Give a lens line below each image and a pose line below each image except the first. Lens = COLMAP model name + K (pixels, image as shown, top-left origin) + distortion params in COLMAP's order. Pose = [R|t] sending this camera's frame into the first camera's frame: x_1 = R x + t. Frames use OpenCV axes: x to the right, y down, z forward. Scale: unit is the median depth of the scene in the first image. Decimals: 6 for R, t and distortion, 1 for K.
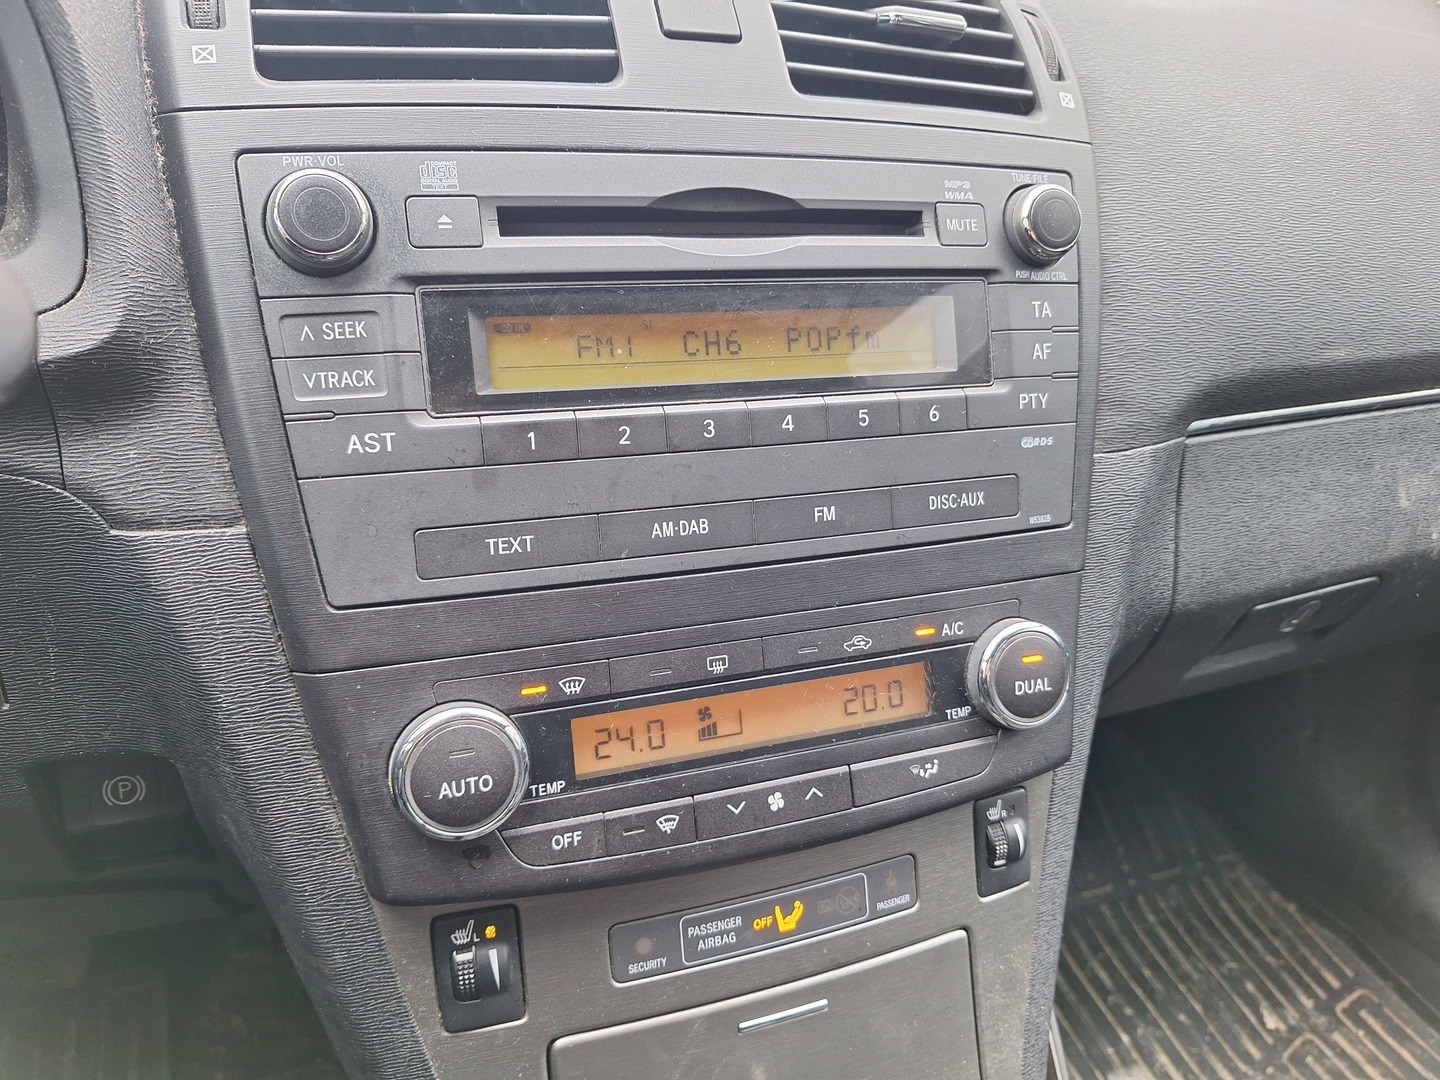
lens RADIAL K [[1016.7, 0, 703.0], [0, 1016.7, 545.2], [0, 0, 1]] dist [0.064224, -0.062628]
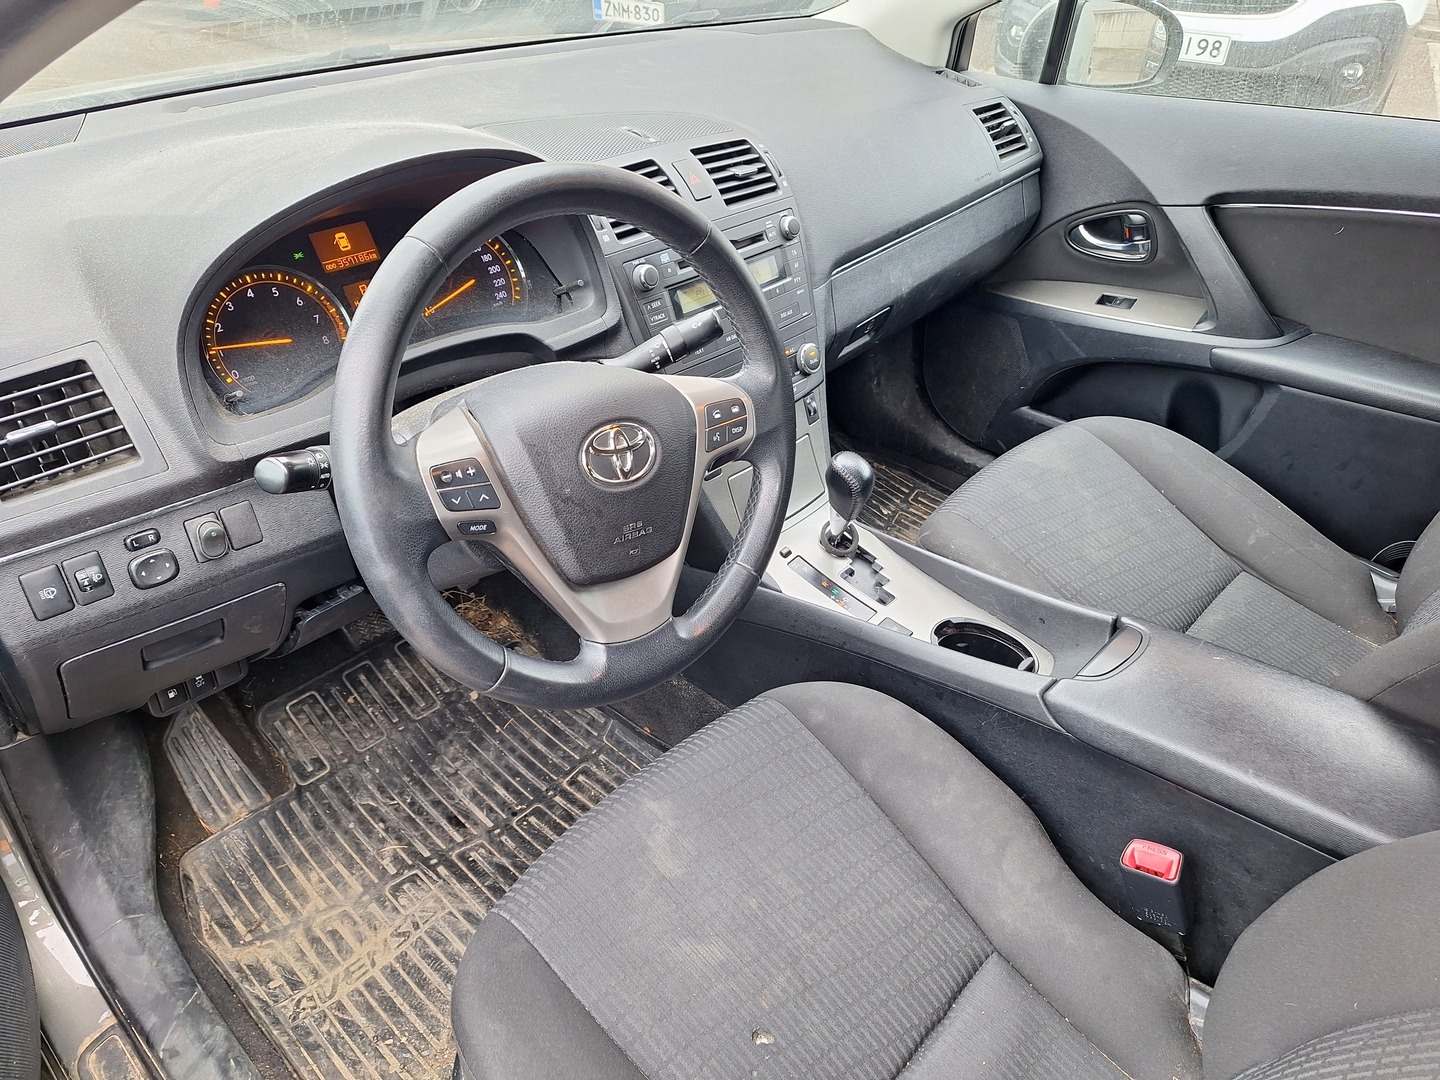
lens RADIAL K [[1016.7, 0, 703.0], [0, 1016.7, 545.2], [0, 0, 1]] dist [0.064224, -0.062628]
pose [[0.902701, -0.279926, 0.326759, -1.260330], [0.210898, 0.949809, 0.231051, -0.144527], [-0.375036, -0.139657, 0.916430, -2.036546]]
